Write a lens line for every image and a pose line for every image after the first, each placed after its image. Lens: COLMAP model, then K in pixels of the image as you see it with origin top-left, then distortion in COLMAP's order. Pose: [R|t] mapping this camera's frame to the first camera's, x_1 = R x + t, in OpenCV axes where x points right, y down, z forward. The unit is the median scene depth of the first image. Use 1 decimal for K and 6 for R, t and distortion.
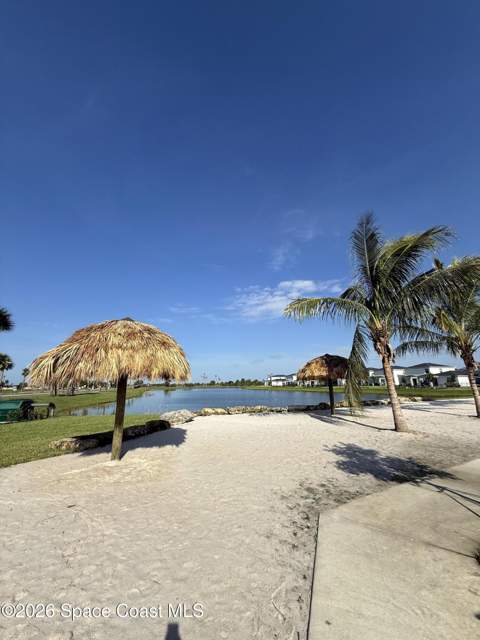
lens RADIAL K [[256.0, 0, 240.0], [0, 256.0, 320.0], [0, 0, 1]] dist [0.001472, 0.000615]
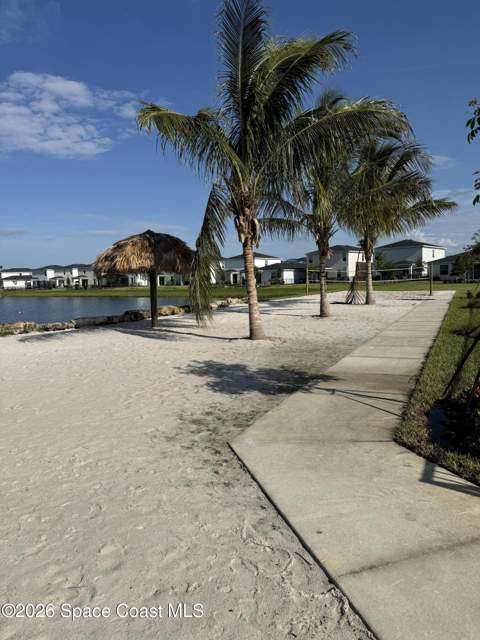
lens RADIAL K [[444.7, 0, 240.0], [0, 444.7, 320.0], [0, 0, 1]] dist [0.121202, -0.145574]
pose [[0.823239, -0.065344, 0.563922, -0.124136], [-0.117838, 0.952049, 0.282342, 0.019296], [-0.555331, -0.298886, 0.776064, 0.033384]]
